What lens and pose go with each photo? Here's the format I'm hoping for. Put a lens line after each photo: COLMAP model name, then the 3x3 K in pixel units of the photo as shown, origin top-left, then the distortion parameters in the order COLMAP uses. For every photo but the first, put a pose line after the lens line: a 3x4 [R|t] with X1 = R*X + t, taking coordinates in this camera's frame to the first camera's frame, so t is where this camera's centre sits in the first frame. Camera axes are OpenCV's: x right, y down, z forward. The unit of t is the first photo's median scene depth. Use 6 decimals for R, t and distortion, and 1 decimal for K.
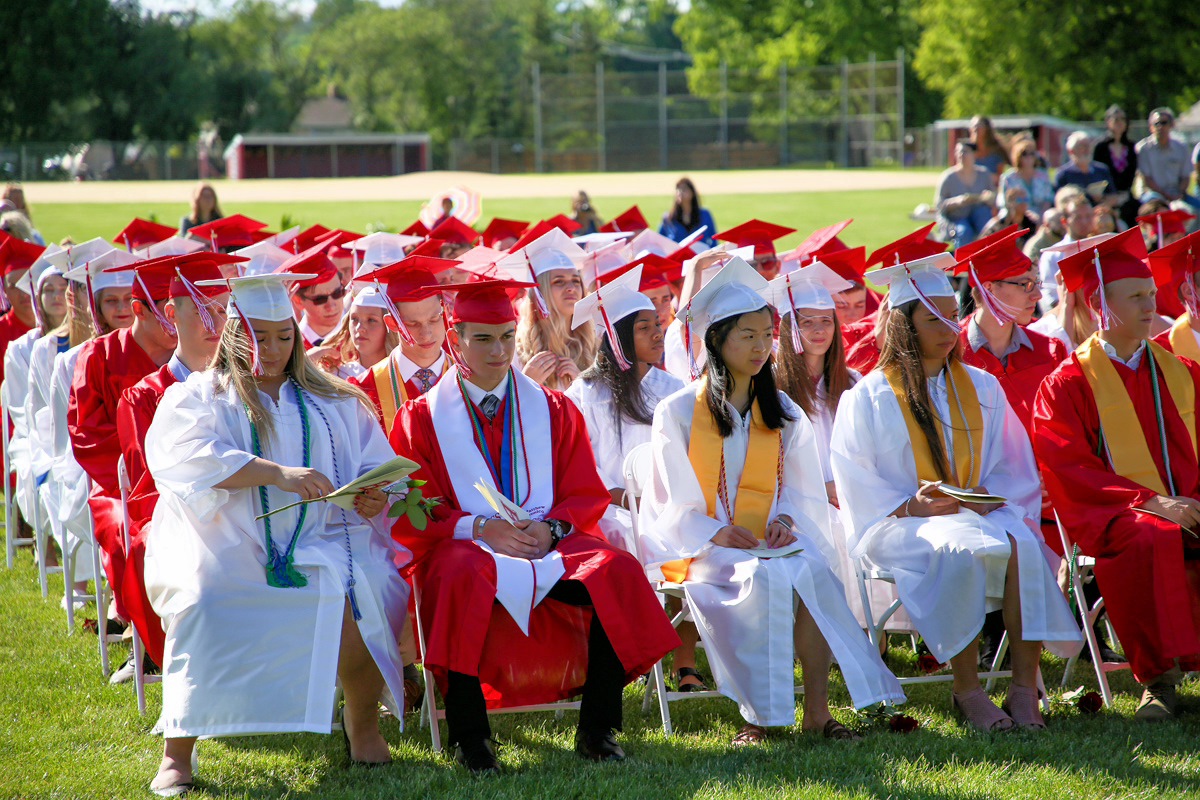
lens RADIAL K [[3589.8, 0, 594.4], [0, 3589.8, 404.5], [0, 0, 1]] dist [0.819909, 0.000000]
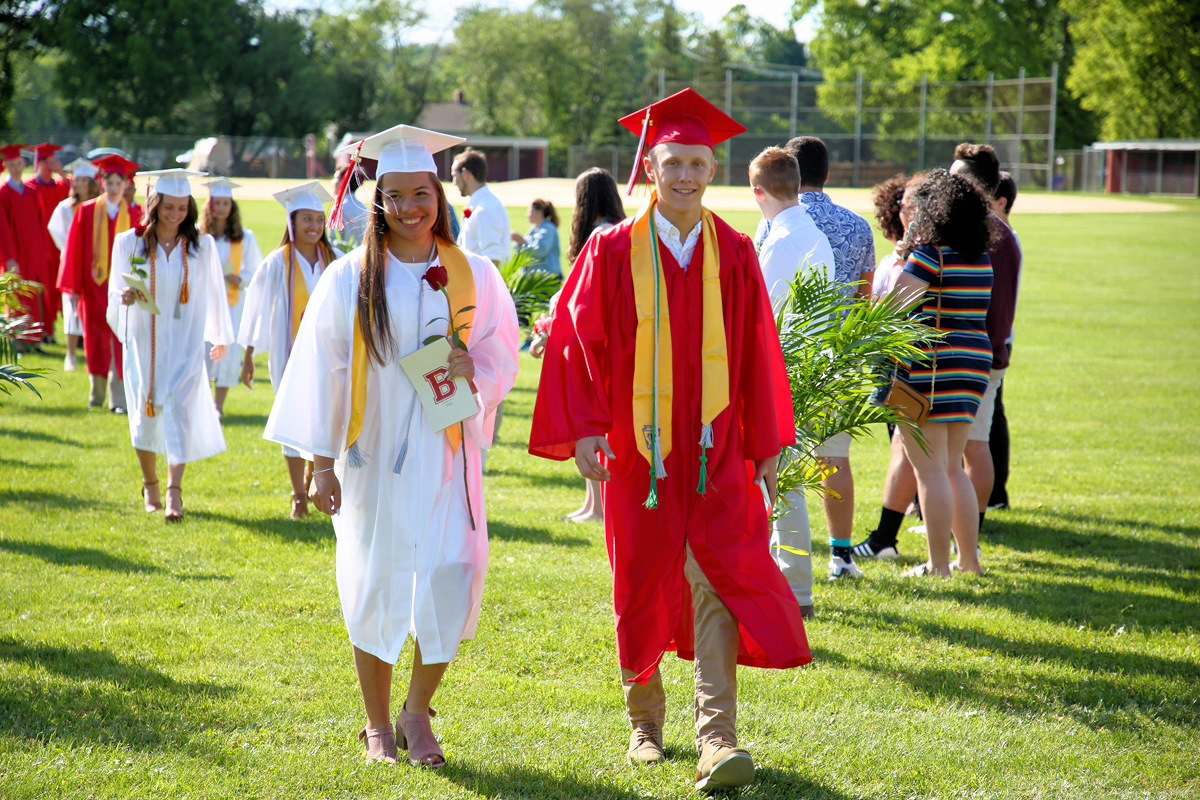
lens RADIAL K [[3105.0, 0, 605.0], [0, 3105.0, 399.9], [0, 0, 1]] dist [0.465655, 0.000000]
pose [[0.998660, 0.041736, -0.030608, -0.002047], [-0.041638, 0.999125, 0.003813, -0.009046], [0.030741, -0.002533, 0.999524, 0.167556]]
